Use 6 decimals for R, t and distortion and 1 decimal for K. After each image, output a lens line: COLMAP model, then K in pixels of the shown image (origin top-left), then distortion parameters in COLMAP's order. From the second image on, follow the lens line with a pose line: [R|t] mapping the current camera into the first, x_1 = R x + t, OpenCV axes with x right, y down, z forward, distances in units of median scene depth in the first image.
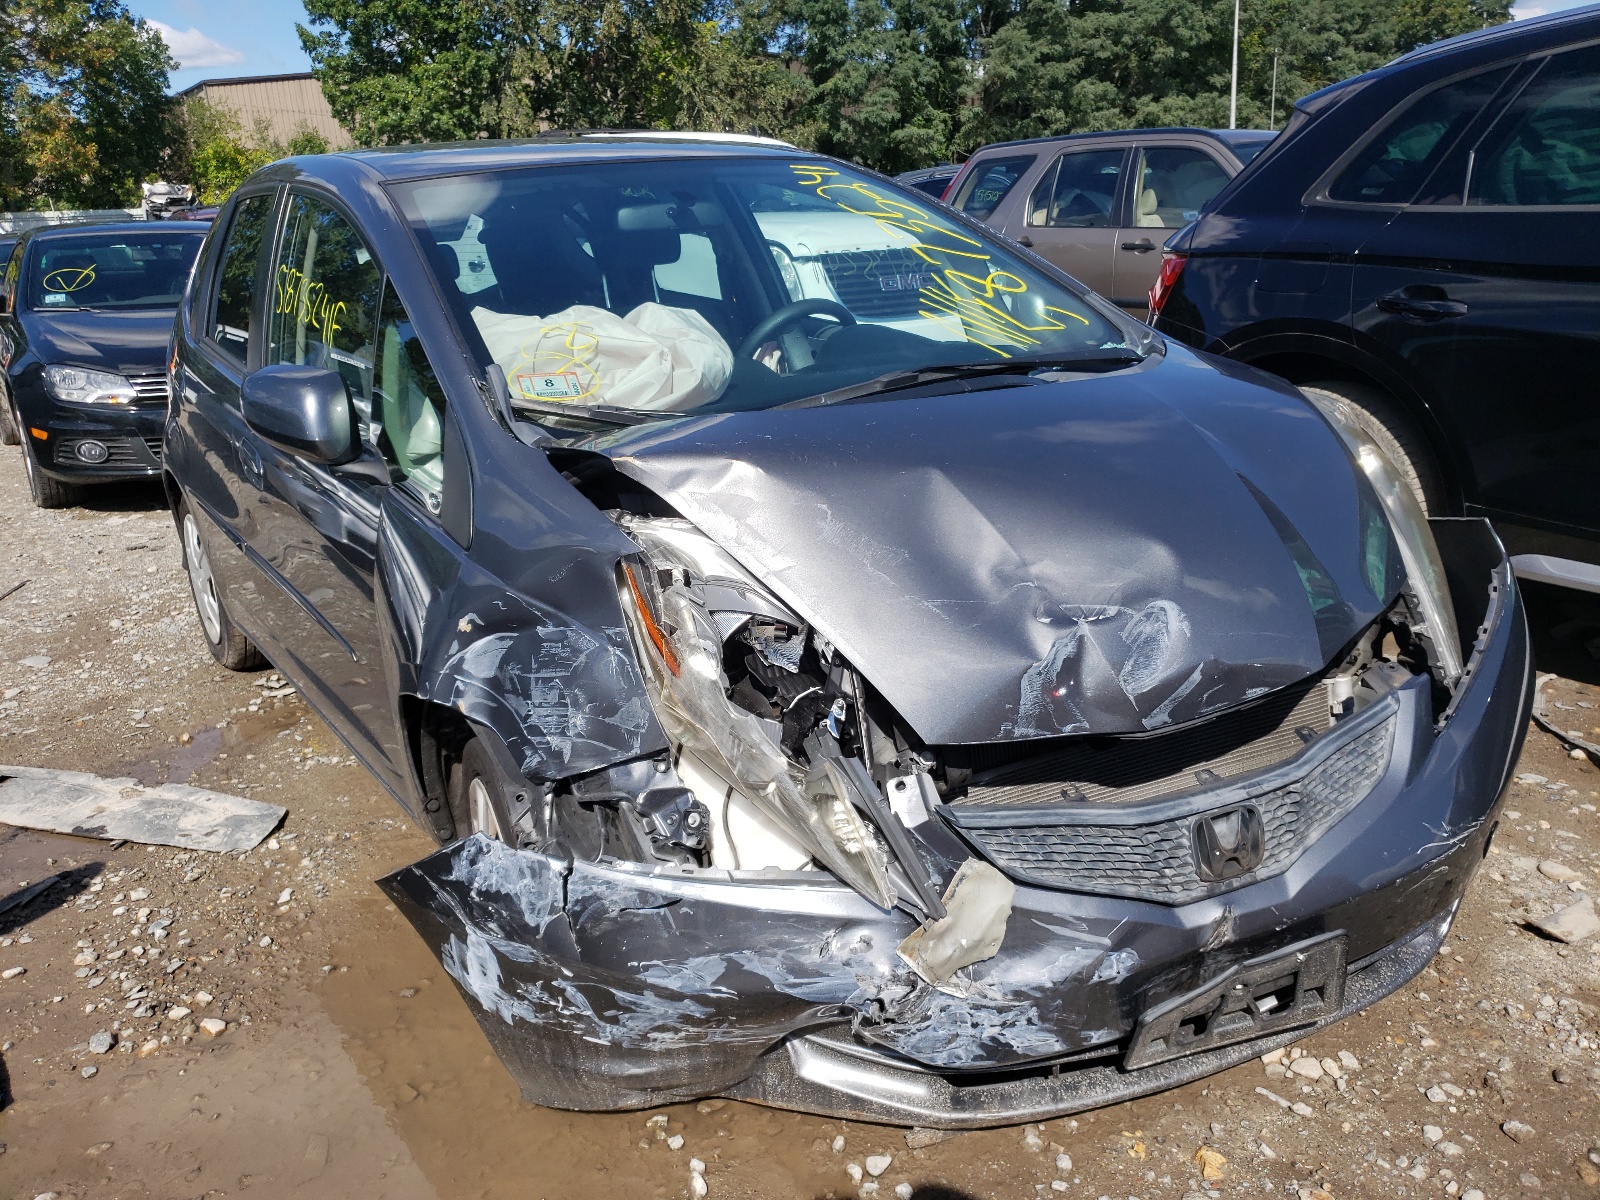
lens RADIAL K [[1314.2, 0, 829.3], [0, 1314.2, 599.7], [0, 0, 1]] dist [0.034598, 0.011404]
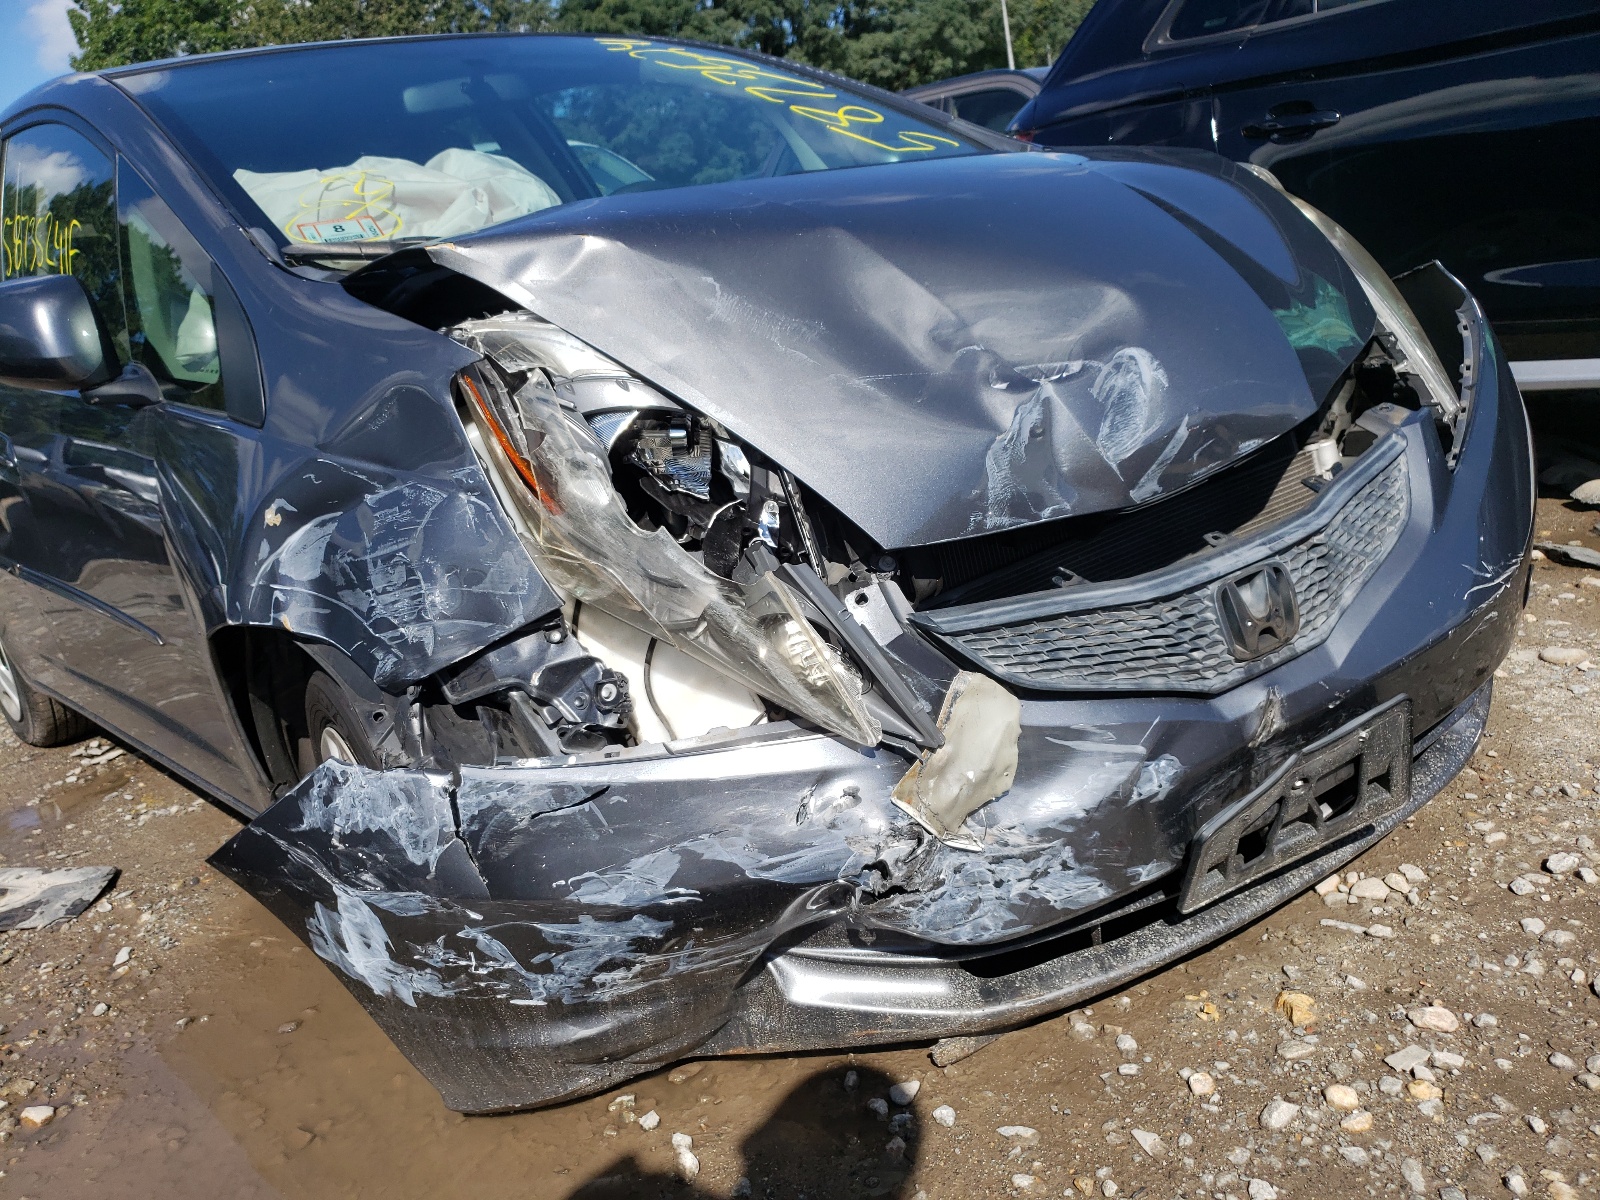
lens RADIAL K [[1314.2, 0, 829.3], [0, 1314.2, 599.7], [0, 0, 1]] dist [0.034598, 0.011404]
pose [[0.981662, -0.164261, 0.096733, -0.038150], [0.167061, 0.985711, -0.021537, 0.146371], [-0.091814, 0.037303, 0.995077, 0.199565]]
